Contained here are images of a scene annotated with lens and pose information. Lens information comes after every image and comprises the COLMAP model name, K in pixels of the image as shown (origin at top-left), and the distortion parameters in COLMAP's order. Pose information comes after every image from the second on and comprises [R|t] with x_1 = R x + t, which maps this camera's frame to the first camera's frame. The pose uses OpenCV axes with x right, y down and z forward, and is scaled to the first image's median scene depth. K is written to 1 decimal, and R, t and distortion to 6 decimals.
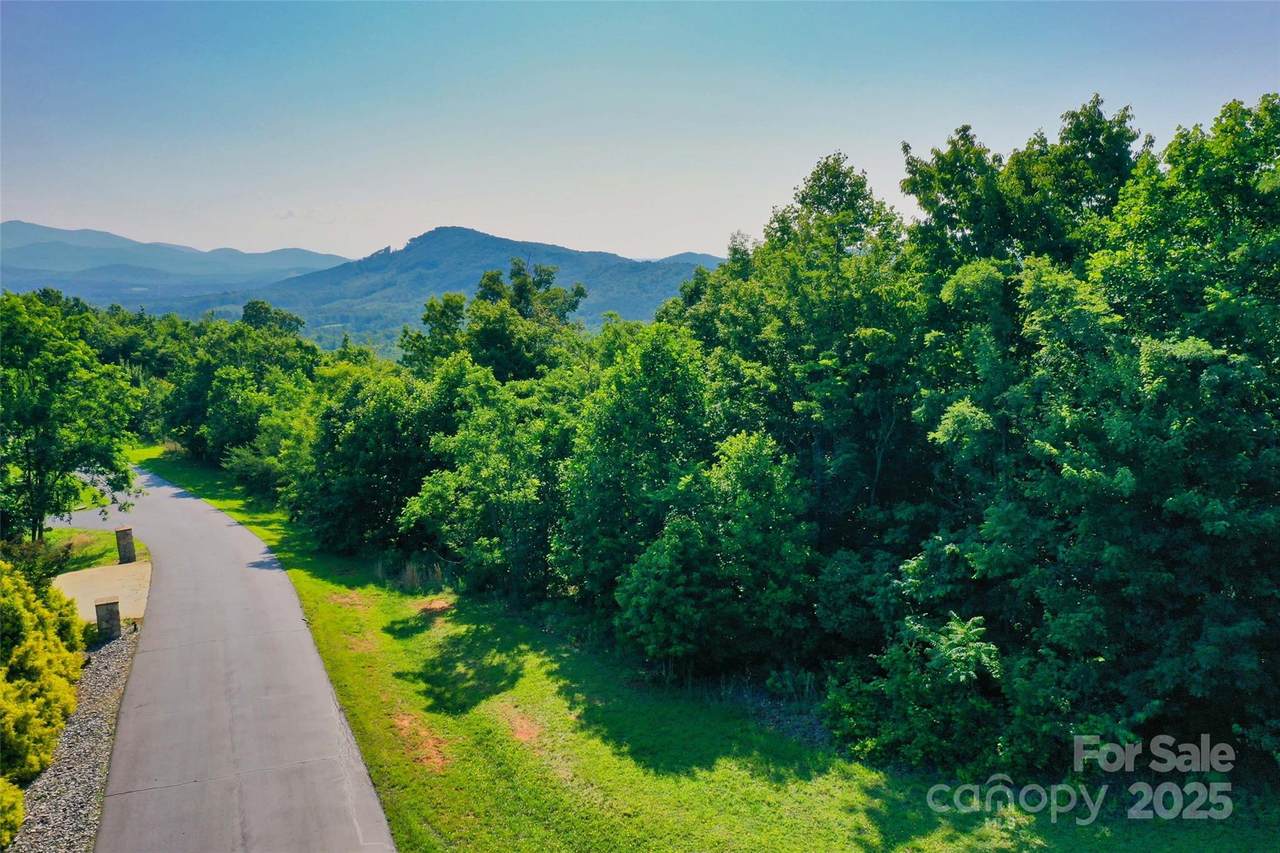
lens RADIAL K [[1010.7, 0, 640.0], [0, 1010.7, 426.5], [0, 0, 1]] dist [-0.001393, -0.000986]
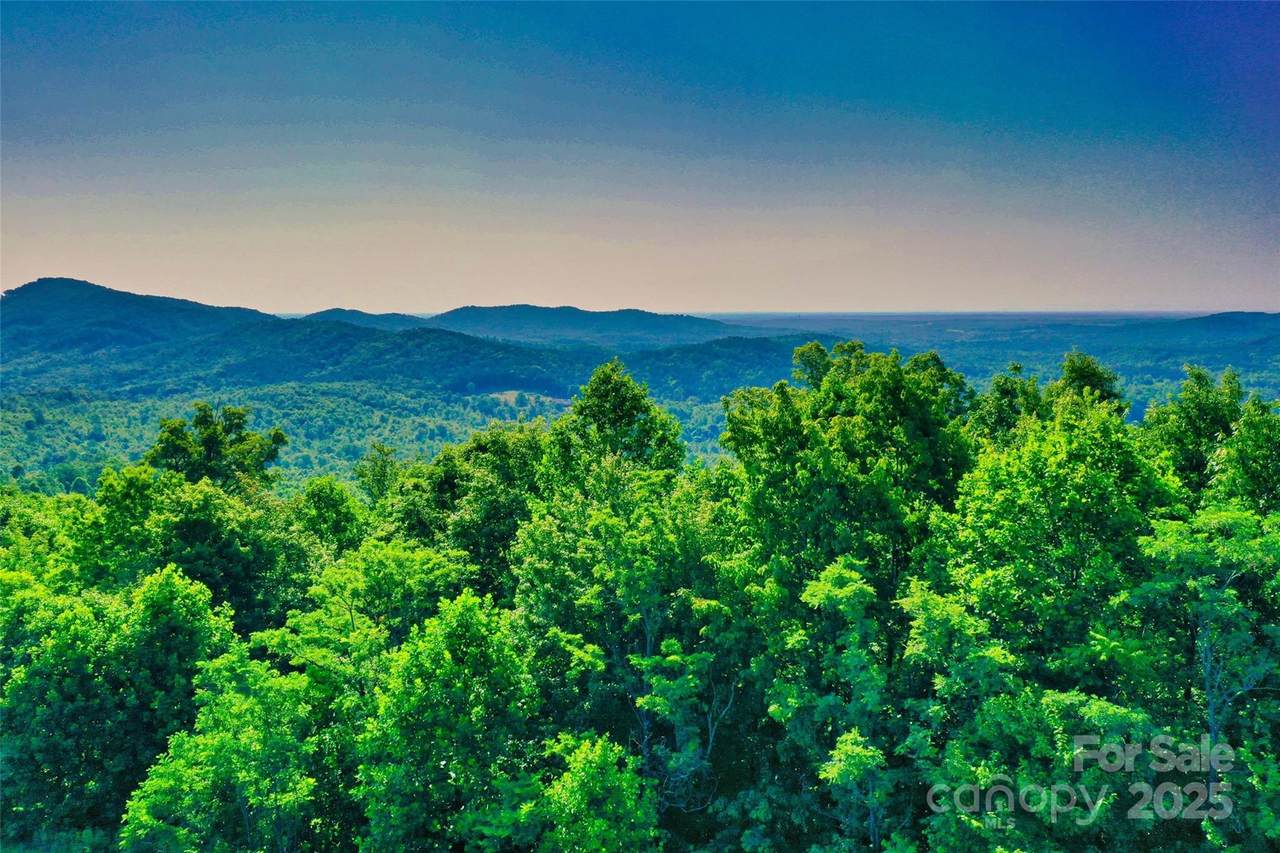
lens RADIAL K [[1010.7, 0, 640.0], [0, 1010.7, 426.5], [0, 0, 1]] dist [-0.001393, -0.000986]
pose [[0.943460, -0.030806, 0.330051, -0.081201], [0.048578, 0.997772, -0.045731, -0.133496], [-0.327907, 0.059179, 0.942855, 0.075269]]
